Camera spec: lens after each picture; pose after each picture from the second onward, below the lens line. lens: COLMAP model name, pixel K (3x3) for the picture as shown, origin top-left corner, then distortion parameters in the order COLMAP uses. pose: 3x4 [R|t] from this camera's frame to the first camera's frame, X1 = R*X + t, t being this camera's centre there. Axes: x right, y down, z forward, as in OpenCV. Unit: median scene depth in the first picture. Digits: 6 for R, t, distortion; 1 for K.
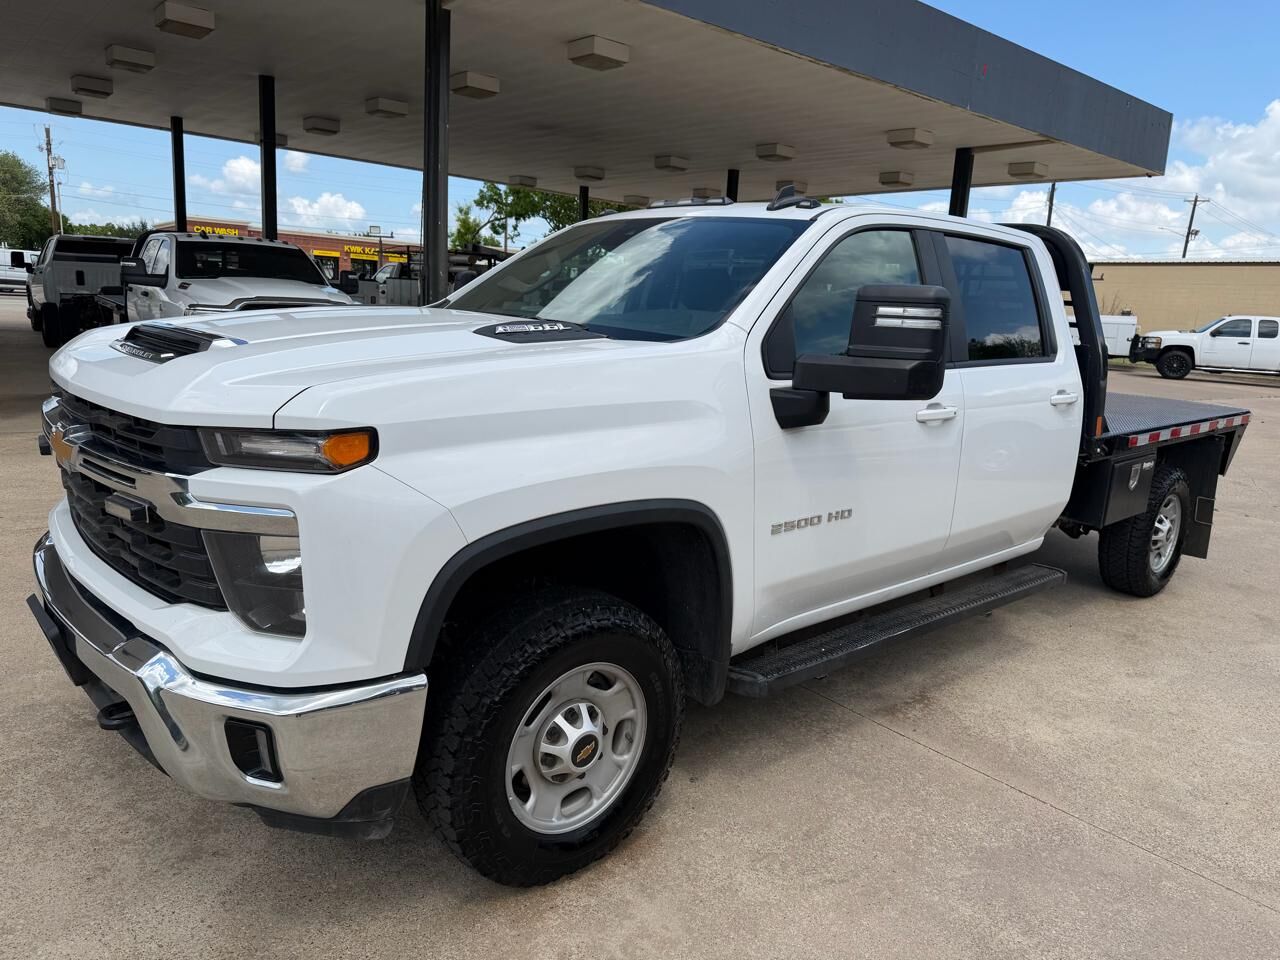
lens RADIAL K [[919.4, 0, 631.7], [0, 919.4, 481.7], [0, 0, 1]] dist [0.006537, -0.008788]
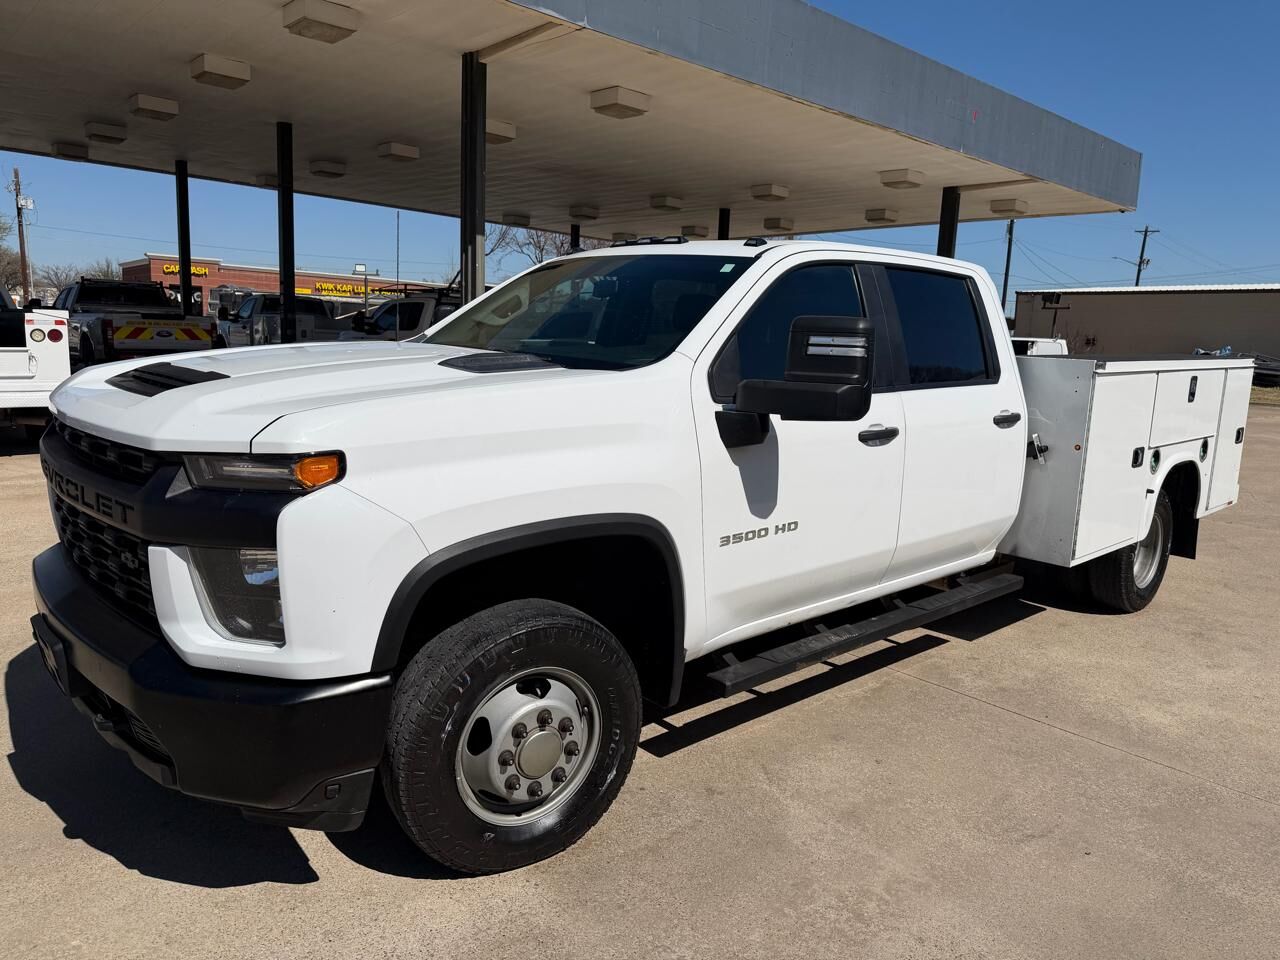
lens RADIAL K [[919.4, 0, 636.1], [0, 919.4, 477.9], [0, 0, 1]] dist [0.006537, -0.008788]
pose [[0.999007, -0.019278, 0.040167, -0.047413], [0.020796, 0.999072, -0.037720, 0.002004], [-0.039403, 0.038518, 0.998481, -0.023883]]
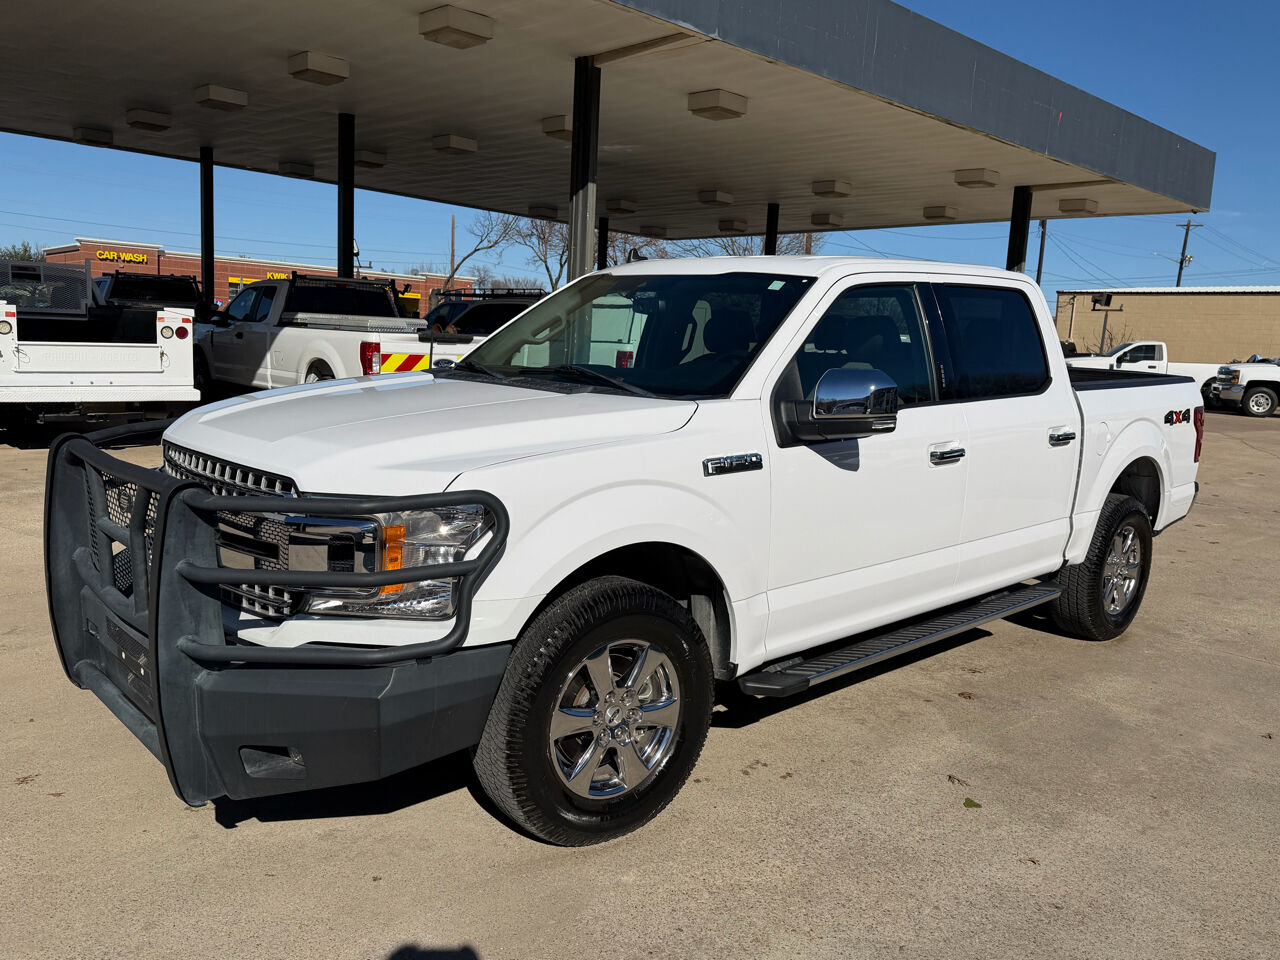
lens RADIAL K [[1034.1, 0, 629.5], [0, 1034.1, 476.7], [0, 0, 1]] dist [0.035619, -0.039489]
pose [[0.998072, -0.011894, 0.060916, -0.147101], [0.015224, 0.998399, -0.054485, 0.013930], [-0.060170, 0.055307, 0.996655, -0.102620]]
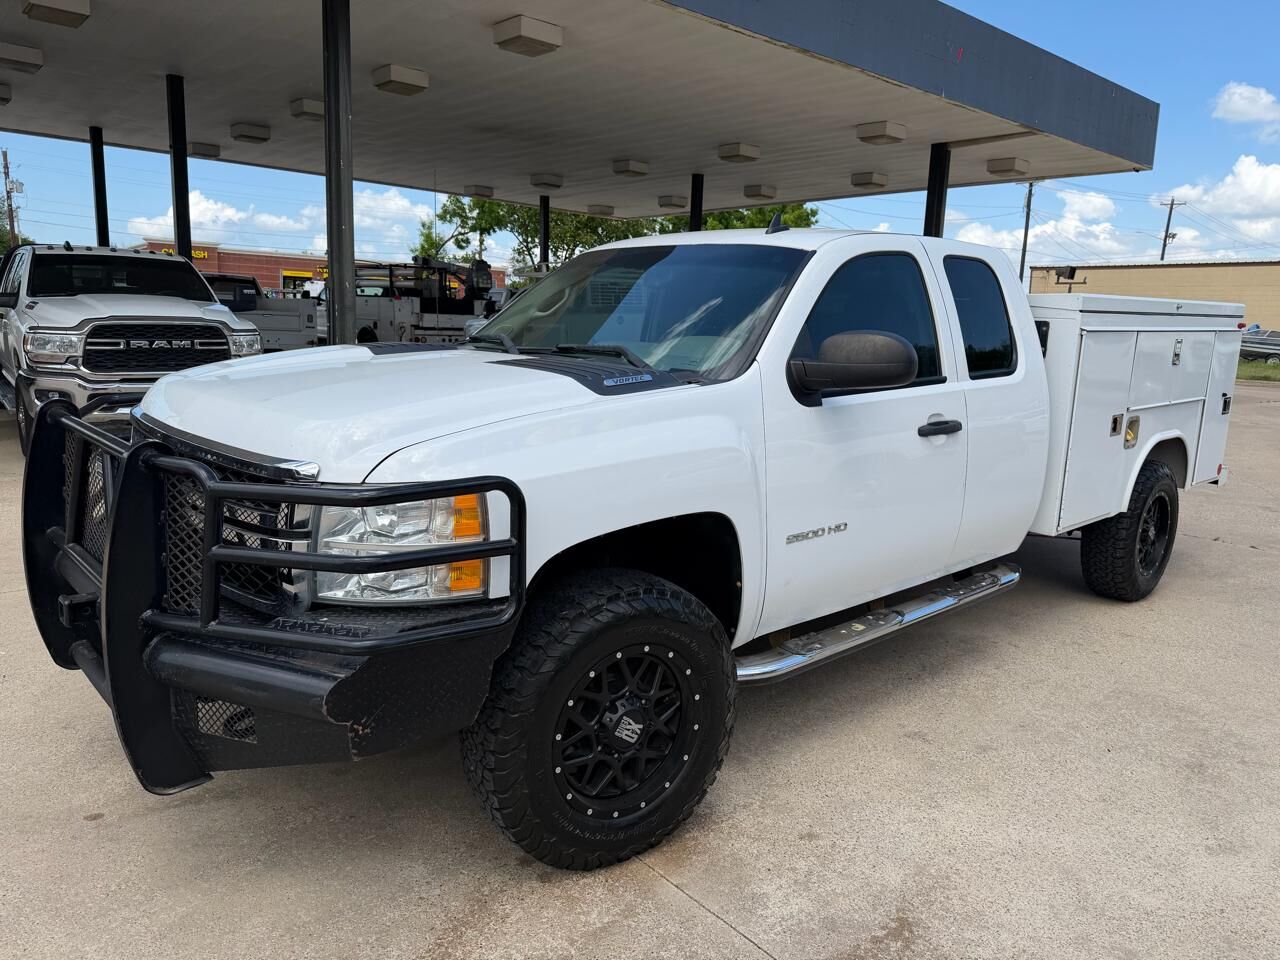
lens RADIAL K [[919.4, 0, 634.6], [0, 919.4, 478.9], [0, 0, 1]] dist [0.006537, -0.008788]
pose [[0.999576, -0.023578, 0.017114, 0.028854], [0.023893, 0.999544, -0.018457, -0.013384], [-0.016671, 0.018858, 0.999683, 0.081399]]
